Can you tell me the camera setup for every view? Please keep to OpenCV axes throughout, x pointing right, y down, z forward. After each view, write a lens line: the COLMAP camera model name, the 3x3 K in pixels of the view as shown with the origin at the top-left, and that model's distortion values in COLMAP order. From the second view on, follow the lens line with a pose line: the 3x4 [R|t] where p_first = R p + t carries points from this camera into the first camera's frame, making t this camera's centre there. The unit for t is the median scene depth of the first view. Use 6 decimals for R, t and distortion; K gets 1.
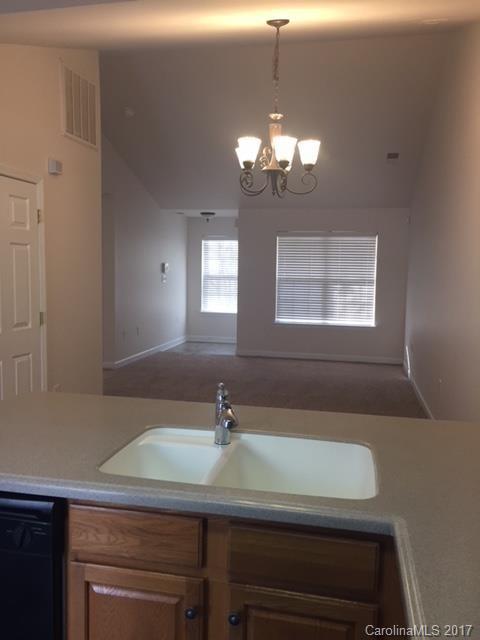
lens RADIAL K [[553.3, 0, 241.7], [0, 553.3, 319.4], [0, 0, 1]] dist [0.056309, -0.024862]
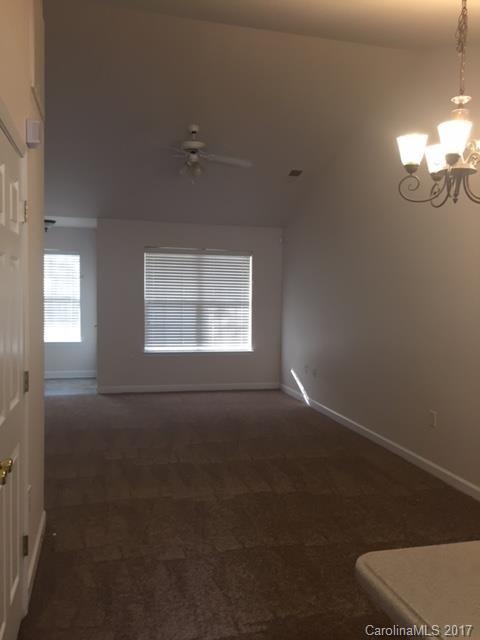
lens RADIAL K [[553.3, 0, 238.8], [0, 553.3, 319.9], [0, 0, 1]] dist [0.056309, -0.024862]
pose [[0.892597, -0.024634, 0.450182, -0.201073], [0.037923, 0.999070, -0.020522, -0.021311], [-0.449258, 0.035390, 0.892701, 0.164718]]
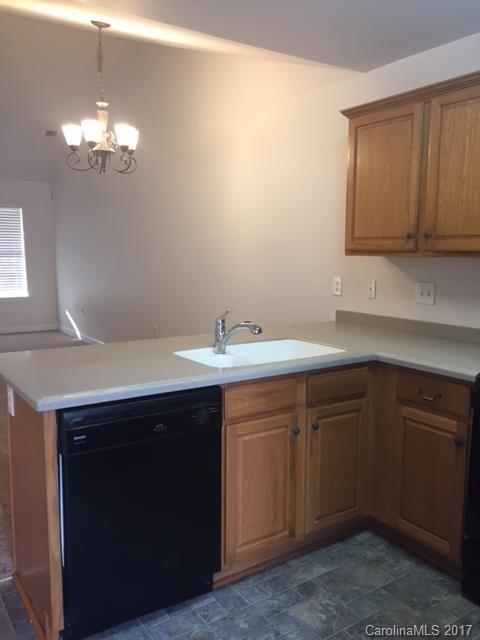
lens RADIAL K [[553.3, 0, 243.7], [0, 553.3, 317.0], [0, 0, 1]] dist [0.056309, -0.024862]
pose [[0.695009, -0.108070, 0.710833, -0.220315], [0.079091, 0.994131, 0.073810, 0.005977], [-0.714638, 0.004922, 0.699478, -0.012012]]
